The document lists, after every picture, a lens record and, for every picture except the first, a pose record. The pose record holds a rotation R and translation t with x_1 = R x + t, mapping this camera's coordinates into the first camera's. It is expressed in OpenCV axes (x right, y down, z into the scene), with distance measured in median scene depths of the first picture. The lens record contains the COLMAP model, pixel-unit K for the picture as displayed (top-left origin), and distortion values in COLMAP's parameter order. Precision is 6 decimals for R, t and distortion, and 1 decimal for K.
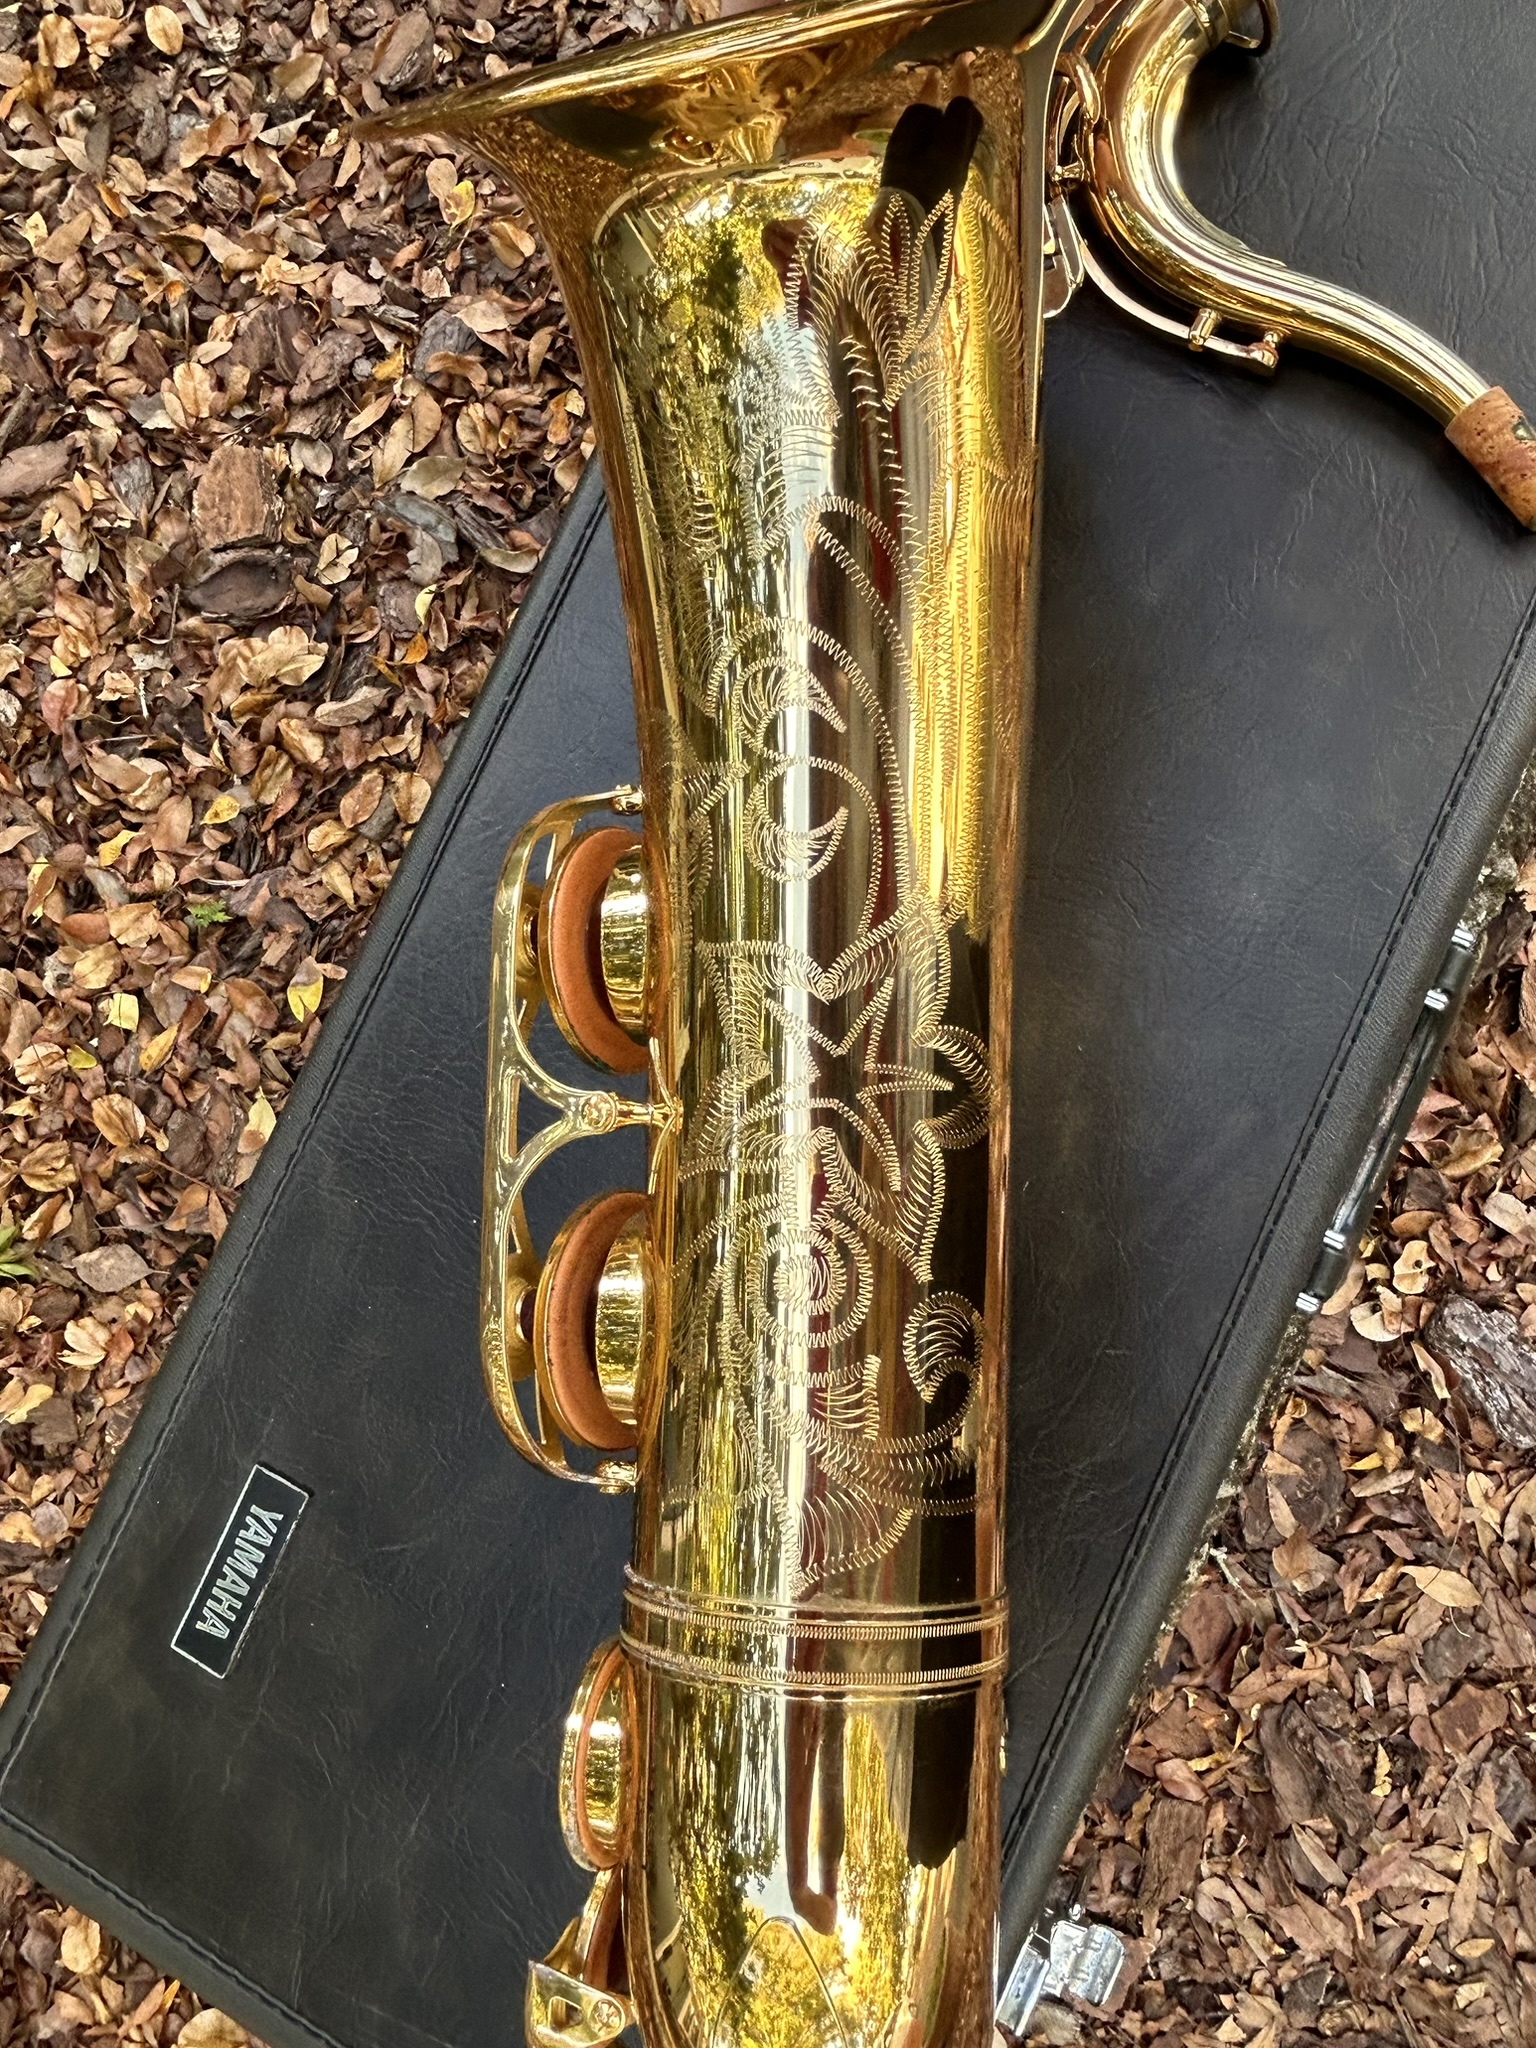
lens RADIAL K [[1560.5, 0, 802.9], [0, 1560.5, 991.0], [0, 0, 1]] dist [-0.006024, -0.003767]
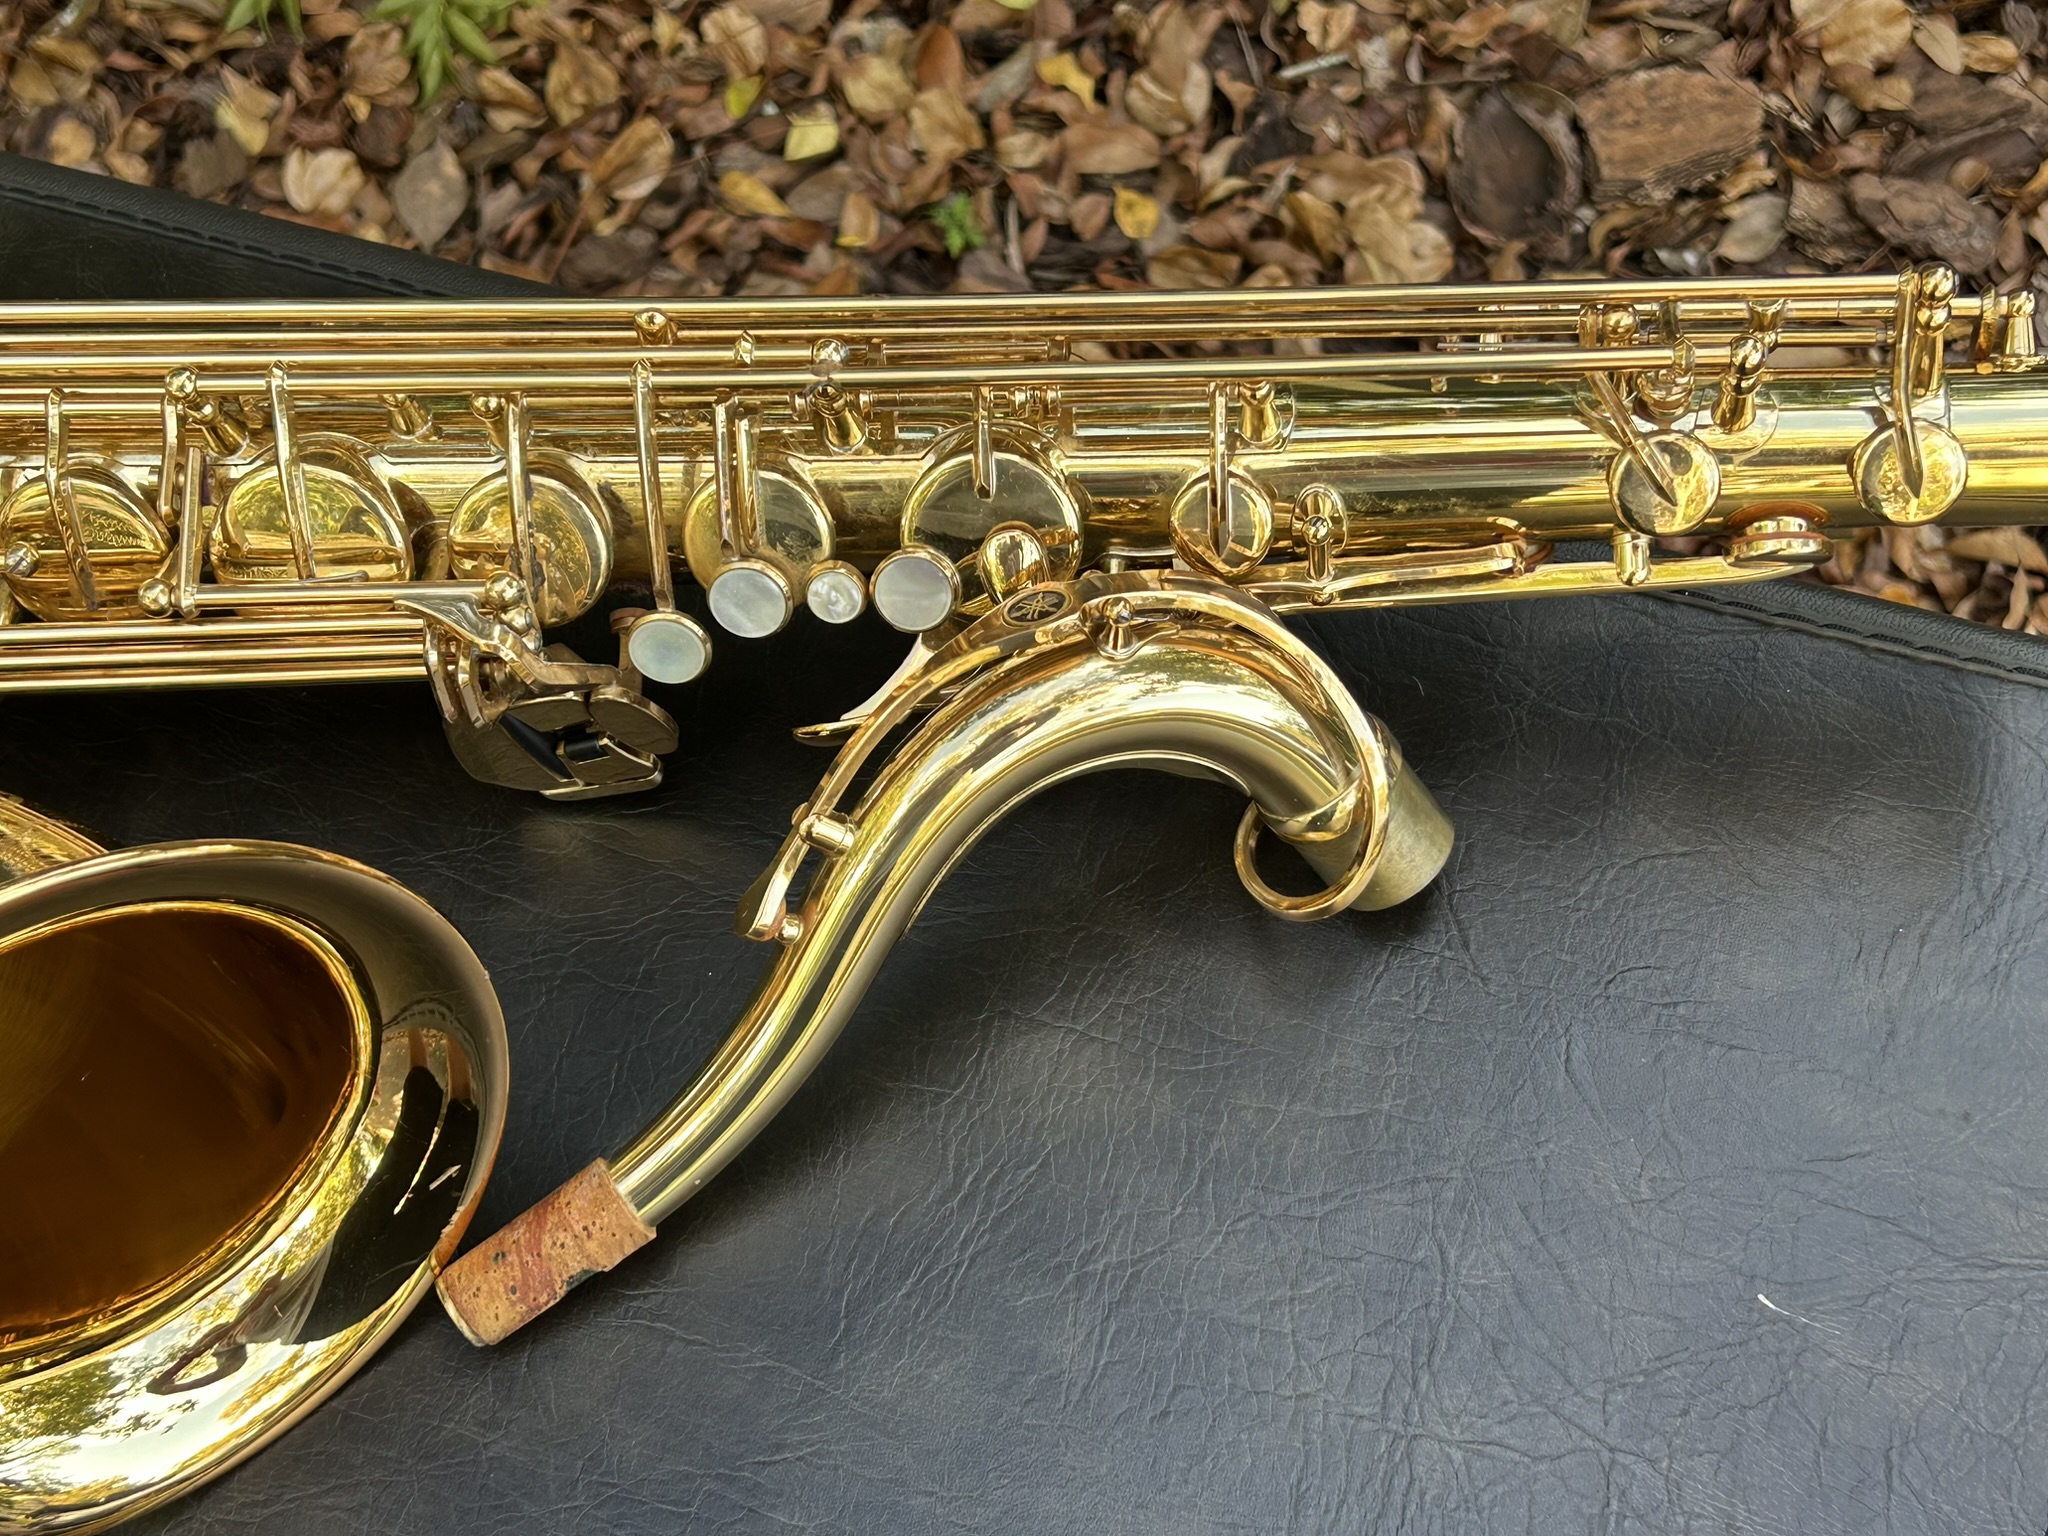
lens RADIAL K [[2935.0, 0, 1029.0], [0, 2935.0, 768.0], [0, 0, 1]] dist [0.179544, -0.591772]
pose [[0.099064, 0.950927, -0.293130, 0.180519], [-0.963371, 0.165425, 0.211072, -0.282831], [0.249205, 0.261483, 0.932482, -0.060244]]
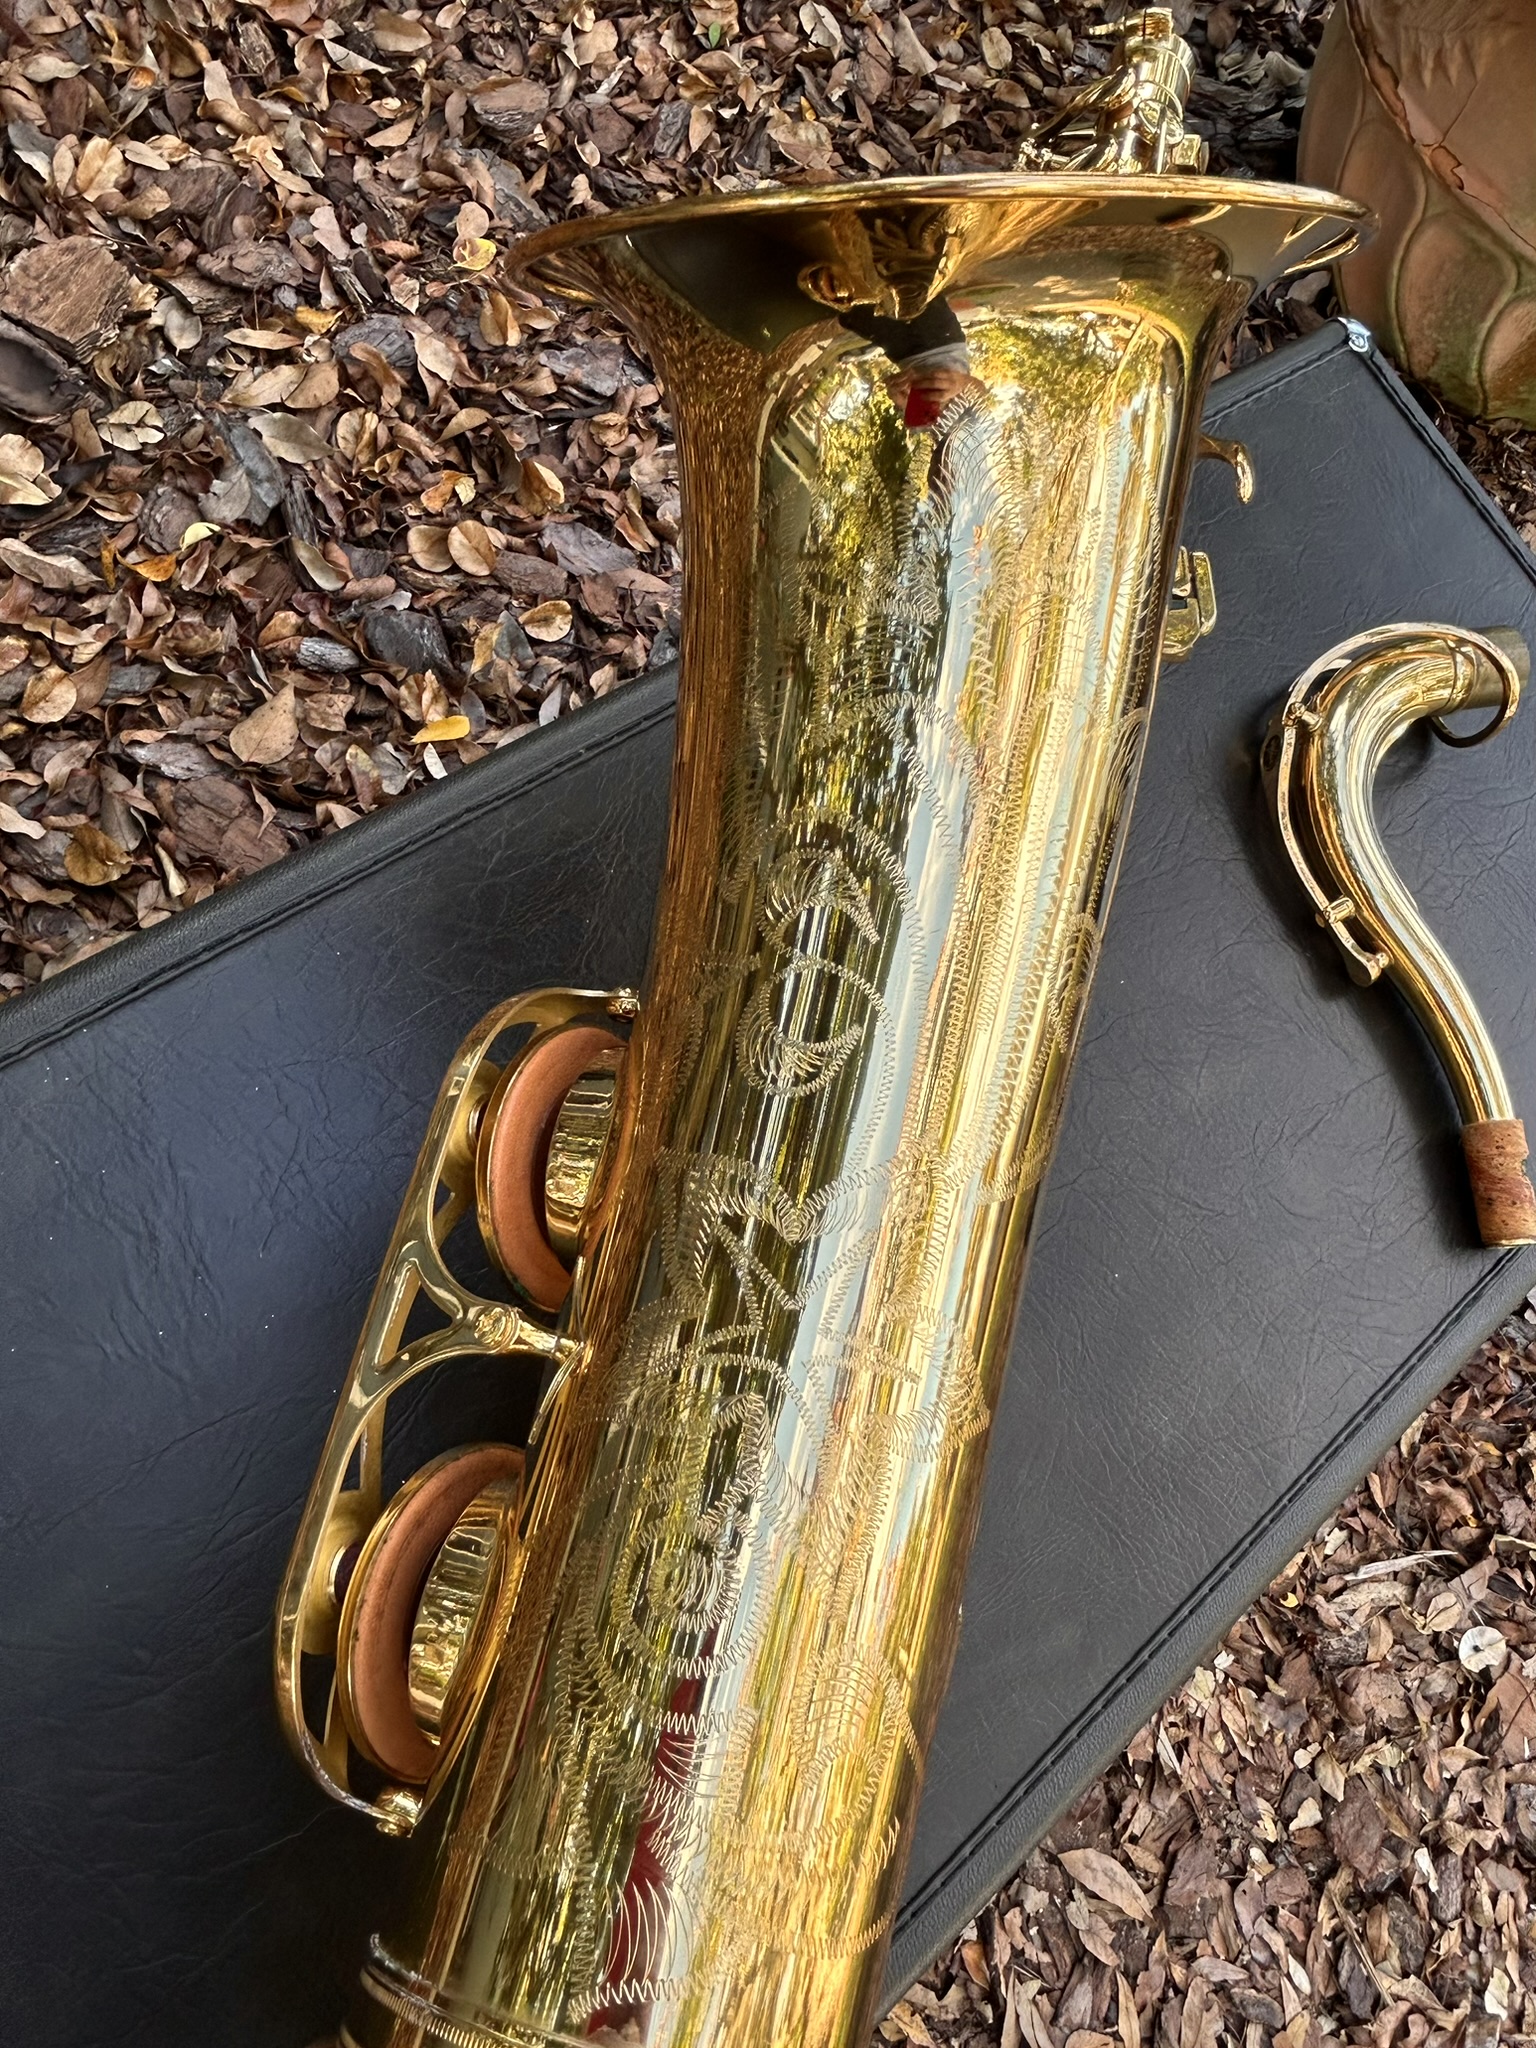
lens RADIAL K [[1560.5, 0, 802.9], [0, 1560.5, 991.0], [0, 0, 1]] dist [-0.006024, -0.003767]
pose [[0.739066, 0.583434, 0.336729, -0.132846], [-0.501778, 0.810315, -0.302669, 0.047754], [-0.449444, 0.054729, 0.891630, 0.087971]]
